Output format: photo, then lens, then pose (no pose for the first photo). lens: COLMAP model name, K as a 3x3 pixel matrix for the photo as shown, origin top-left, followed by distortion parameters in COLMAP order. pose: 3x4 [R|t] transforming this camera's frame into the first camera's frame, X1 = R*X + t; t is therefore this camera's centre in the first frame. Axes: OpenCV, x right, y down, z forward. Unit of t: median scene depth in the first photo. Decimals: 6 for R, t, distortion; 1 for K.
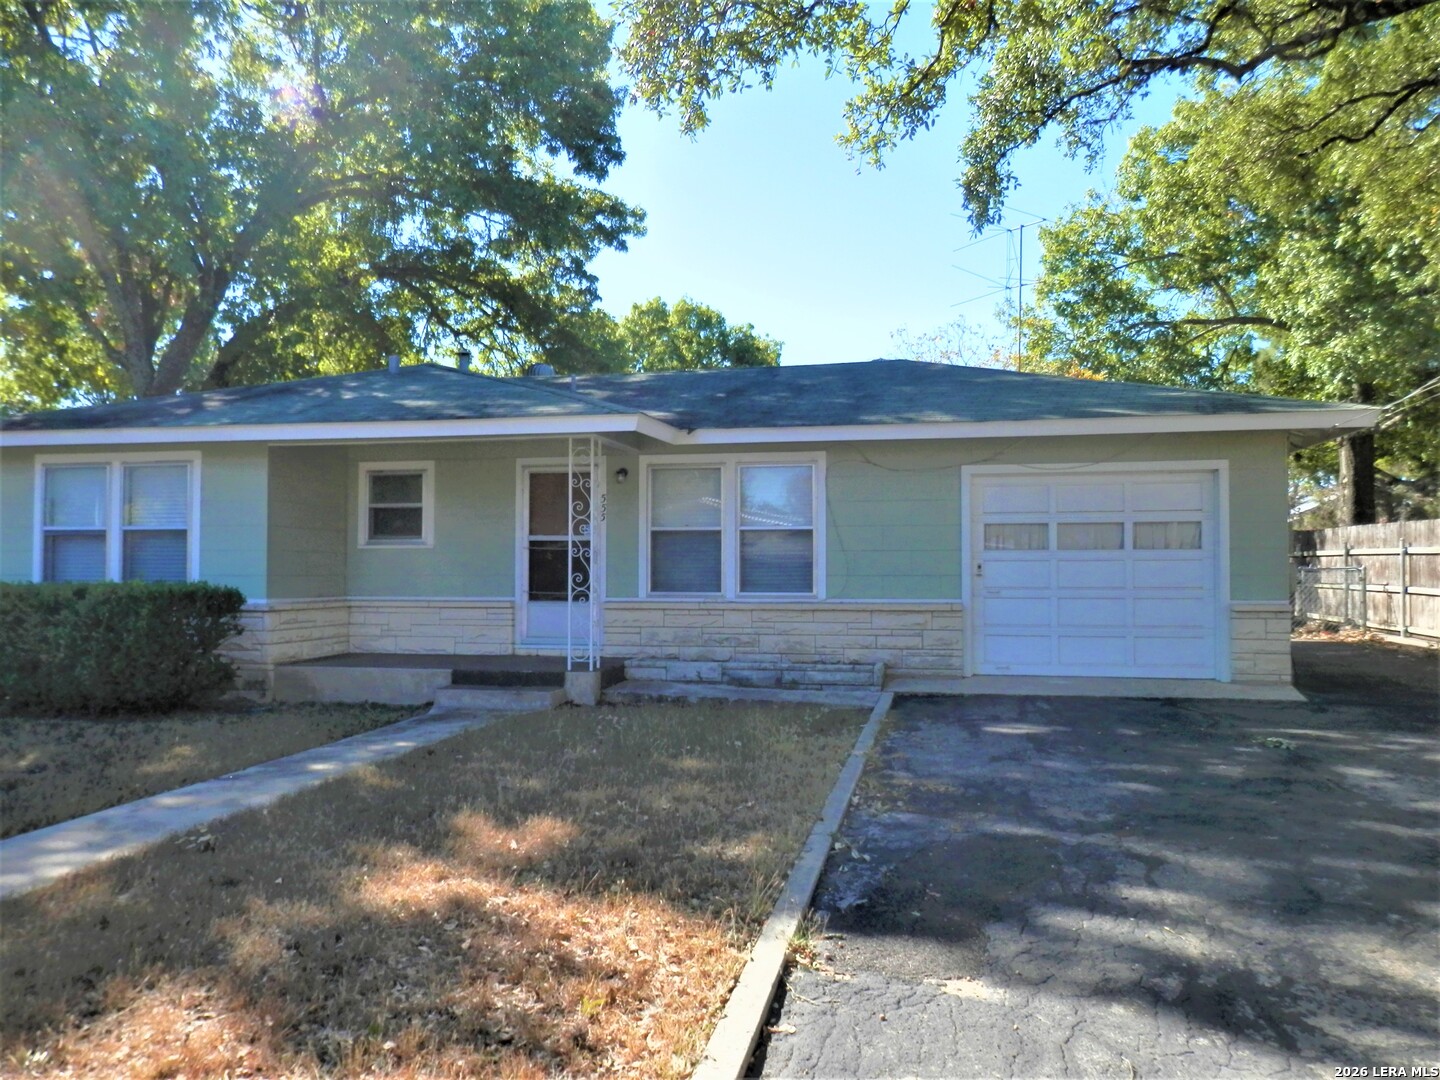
lens RADIAL K [[1066.6, 0, 709.4], [0, 1066.6, 536.0], [0, 0, 1]] dist [0.002374, 0.000894]
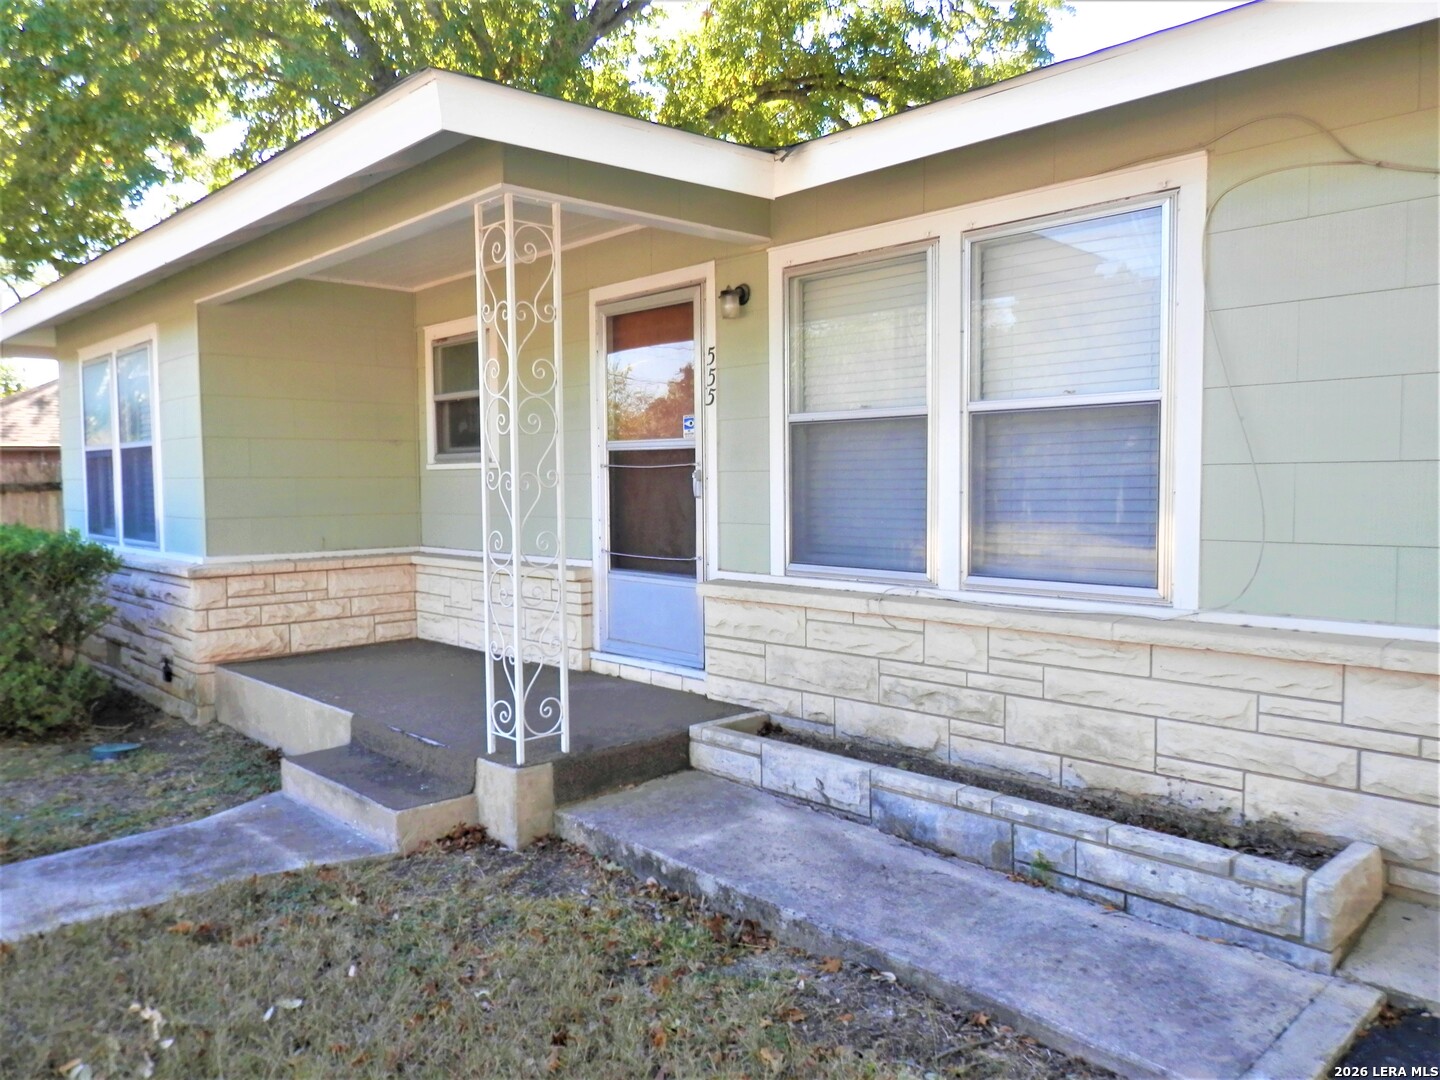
lens RADIAL K [[1066.6, 0, 722.4], [0, 1066.6, 536.4], [0, 0, 1]] dist [0.002374, 0.000894]
pose [[0.825336, 0.023711, -0.564143, 0.172714], [0.027190, 0.996290, 0.081654, 0.005020], [0.563986, -0.082731, 0.821630, 0.646176]]
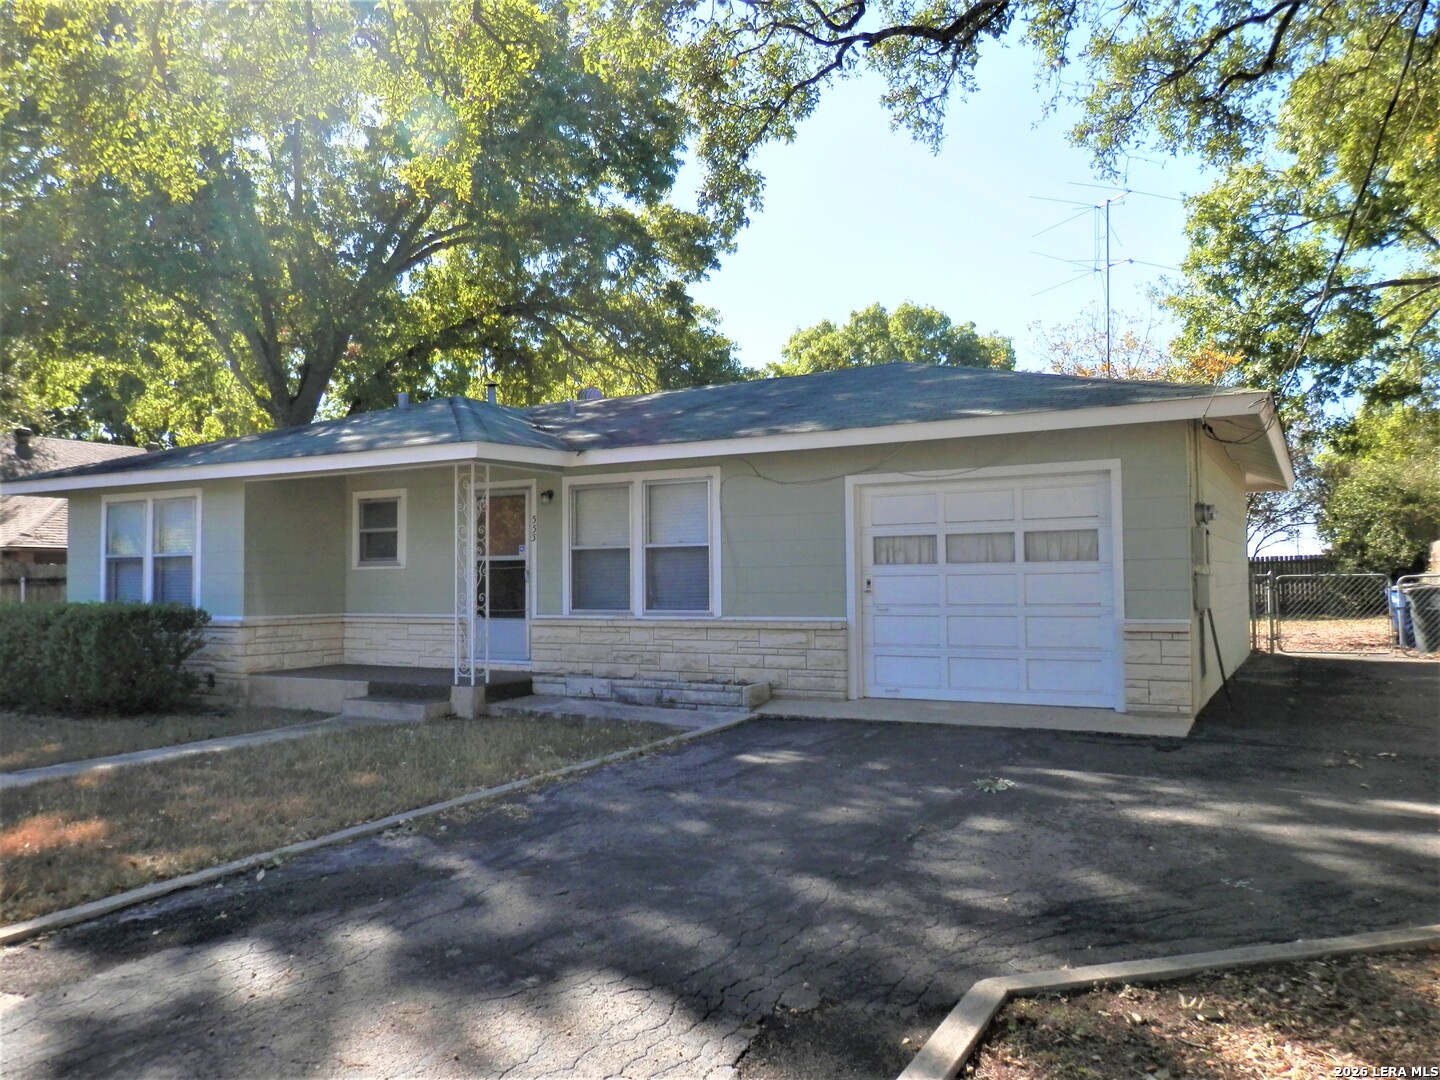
lens RADIAL K [[1066.6, 0, 721.1], [0, 1066.6, 536.4], [0, 0, 1]] dist [0.002374, 0.000894]
pose [[0.954765, -0.021507, -0.296584, 0.400383], [0.019662, 0.999764, -0.009203, -0.005623], [0.296712, 0.002955, 0.954962, 0.062290]]
